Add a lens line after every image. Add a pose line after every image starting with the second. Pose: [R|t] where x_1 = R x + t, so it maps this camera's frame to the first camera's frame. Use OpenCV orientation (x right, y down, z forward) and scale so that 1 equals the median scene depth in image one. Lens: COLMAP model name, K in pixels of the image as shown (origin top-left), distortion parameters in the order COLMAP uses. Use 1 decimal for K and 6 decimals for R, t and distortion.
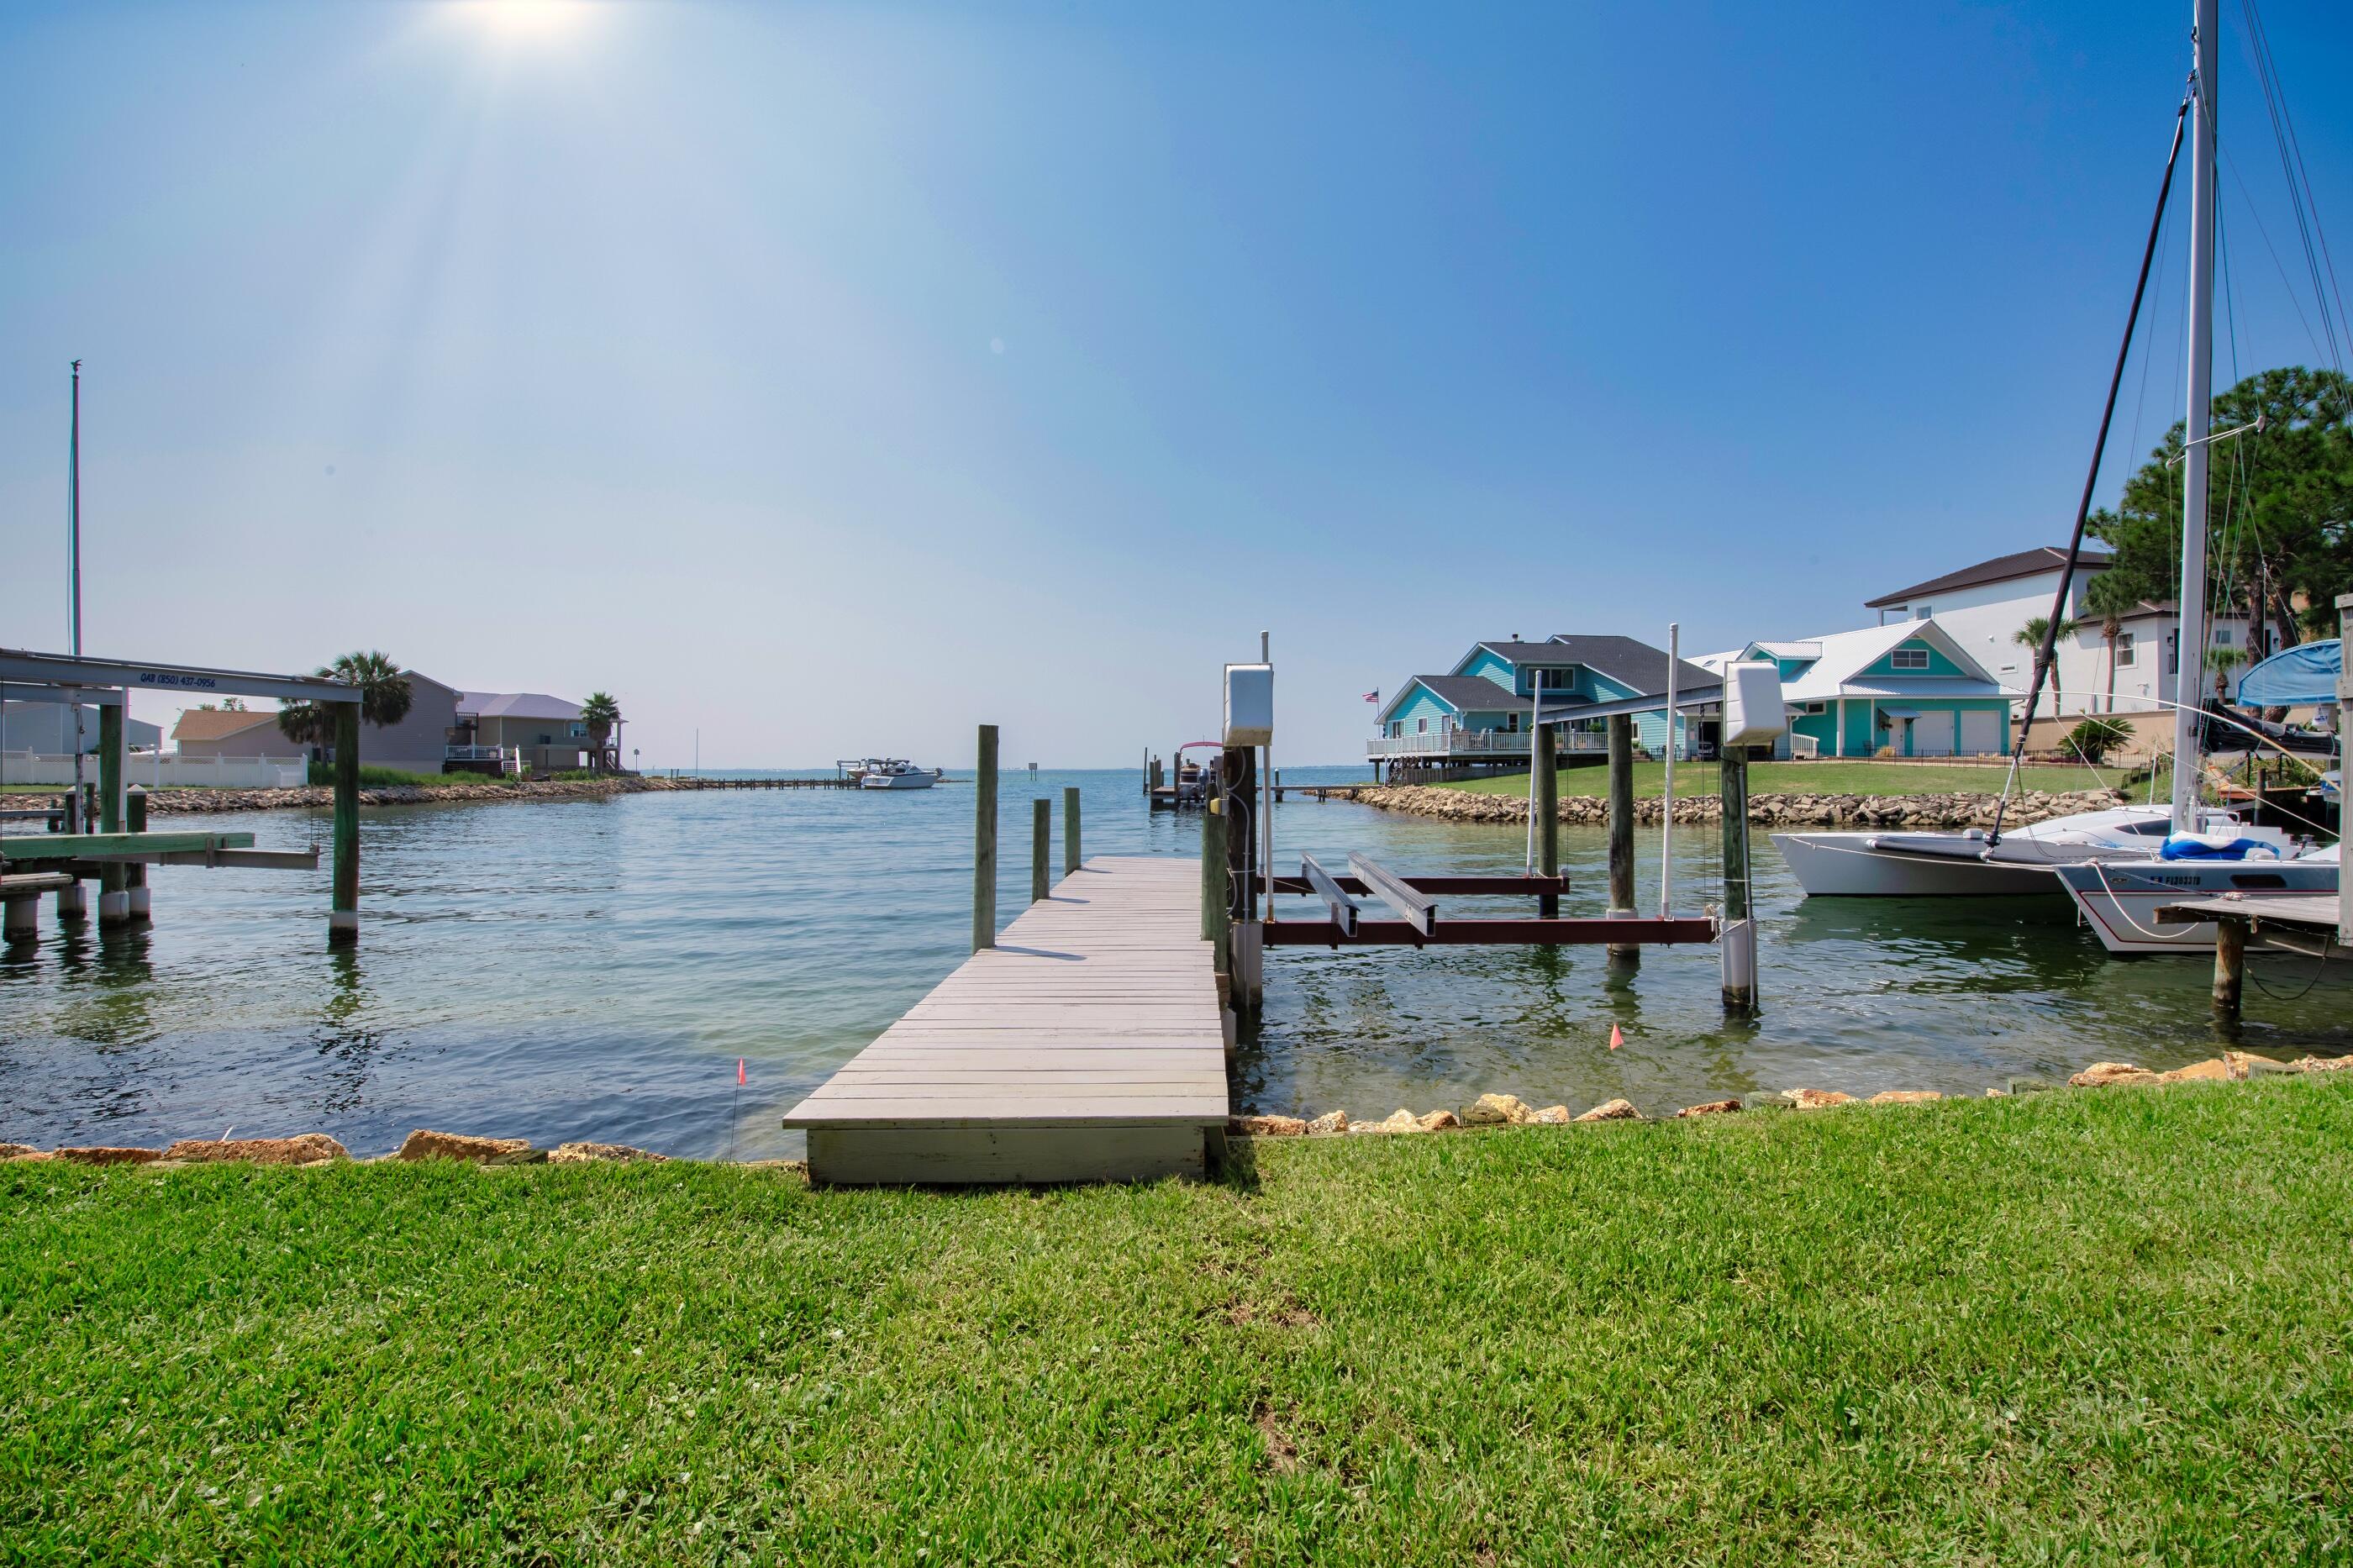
lens RADIAL K [[942.7, 0, 1170.2], [0, 942.7, 776.4], [0, 0, 1]] dist [-0.013936, -0.002300]
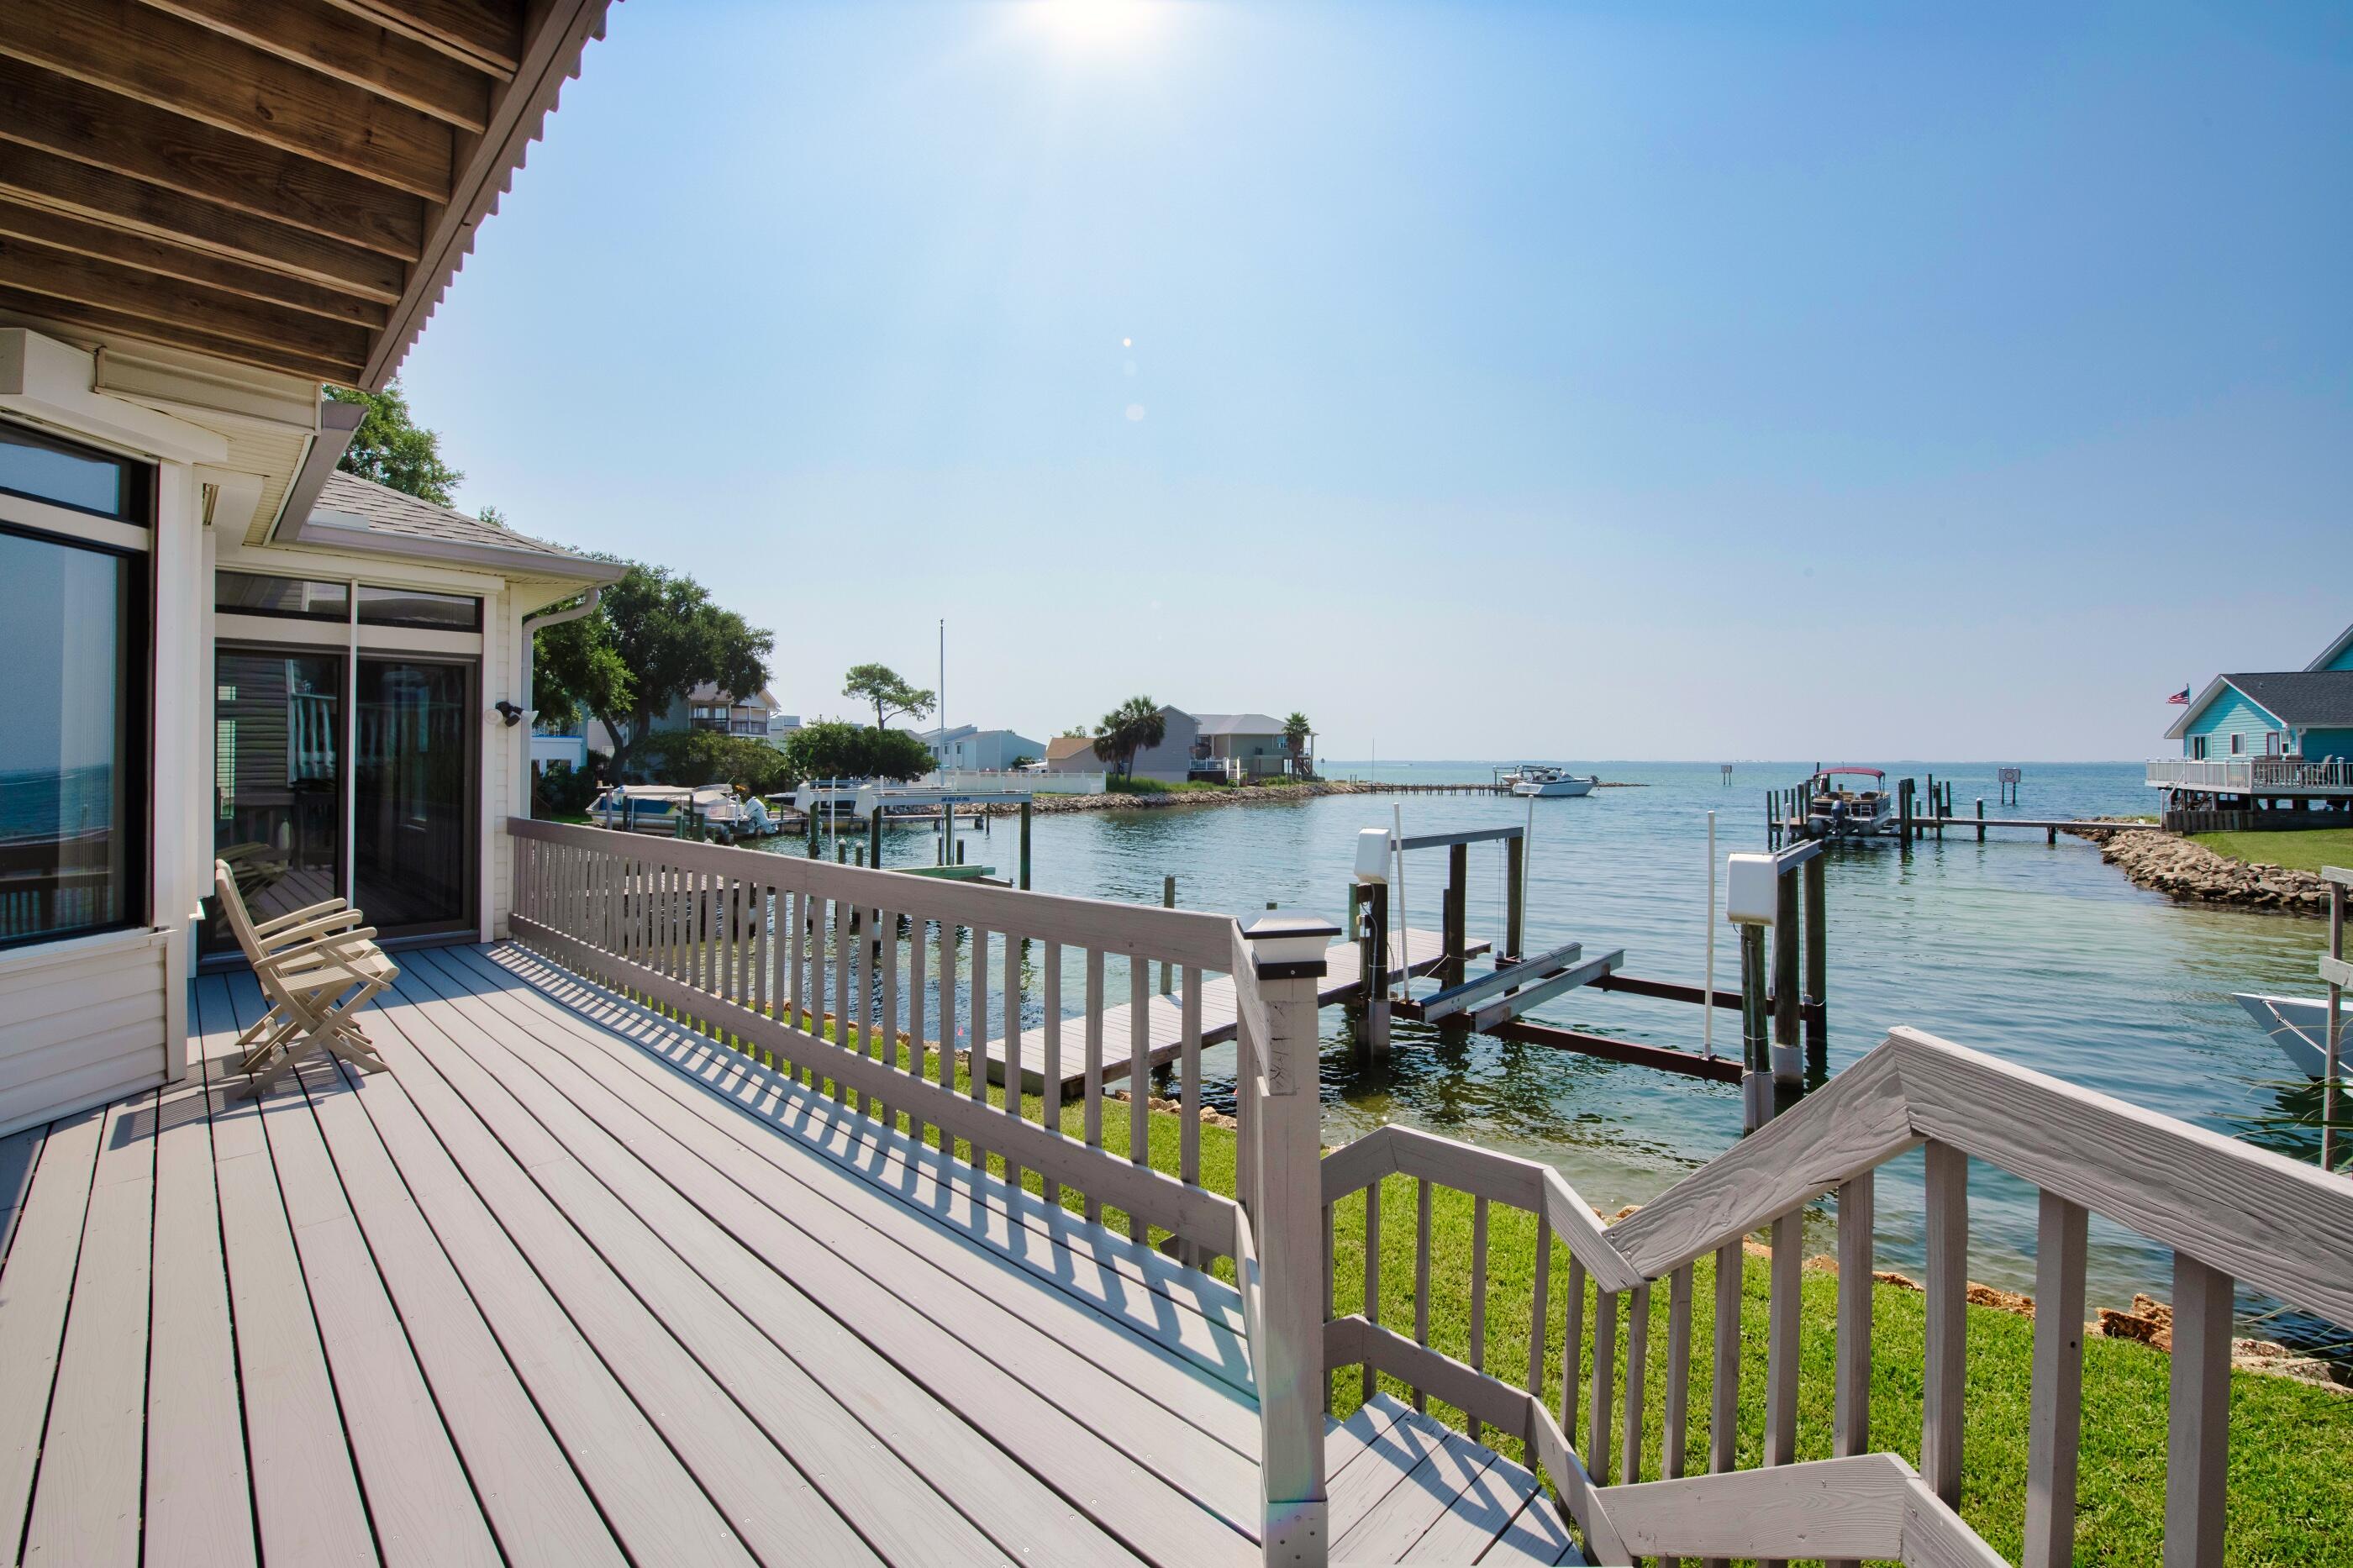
lens RADIAL K [[993.1, 0, 1161.9], [0, 993.1, 773.9], [0, 0, 1]] dist [-0.015181, 0.000190]
pose [[0.736566, 0.012668, -0.676247, 0.155551], [0.000404, 0.999816, 0.019169, -0.041851], [0.676365, -0.014392, 0.736426, -0.069016]]
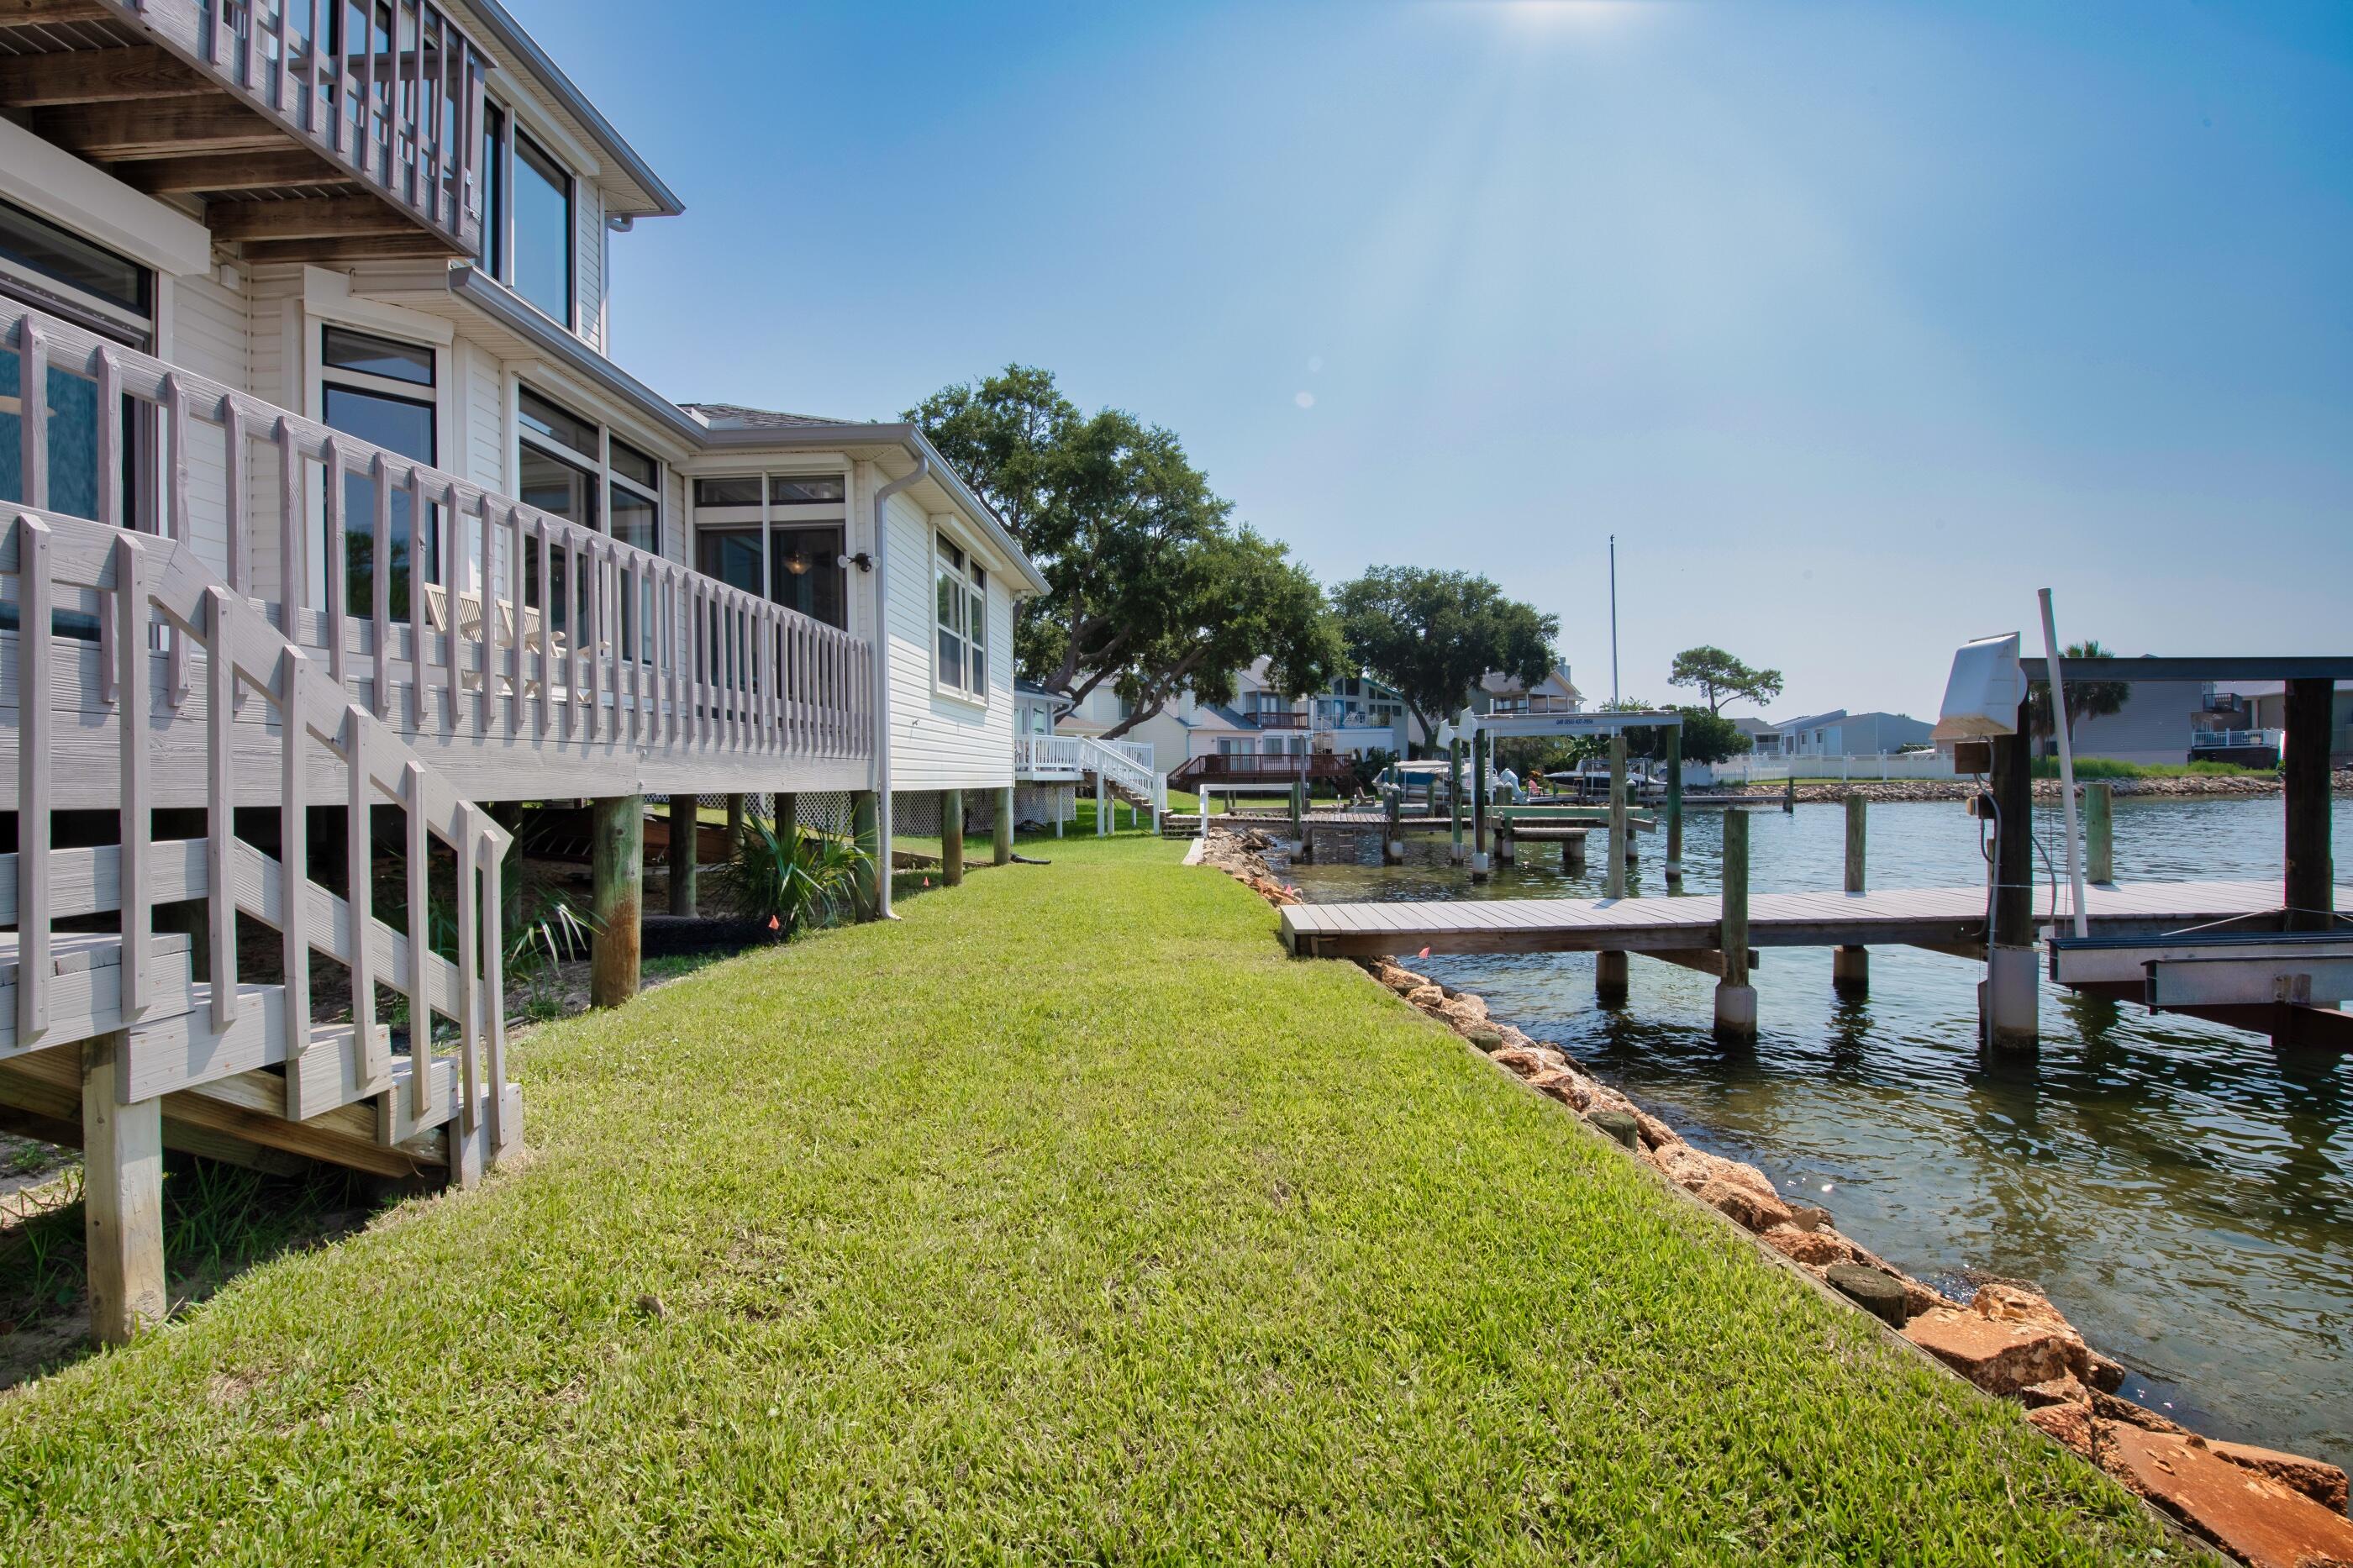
lens RADIAL K [[942.7, 0, 1172.2], [0, 942.7, 791.9], [0, 0, 1]] dist [-0.013936, -0.002300]
pose [[-0.046120, 0.007103, -0.998911, 0.164839], [0.016849, 0.999838, 0.006332, 0.002128], [0.998794, -0.016539, -0.046232, 0.058001]]
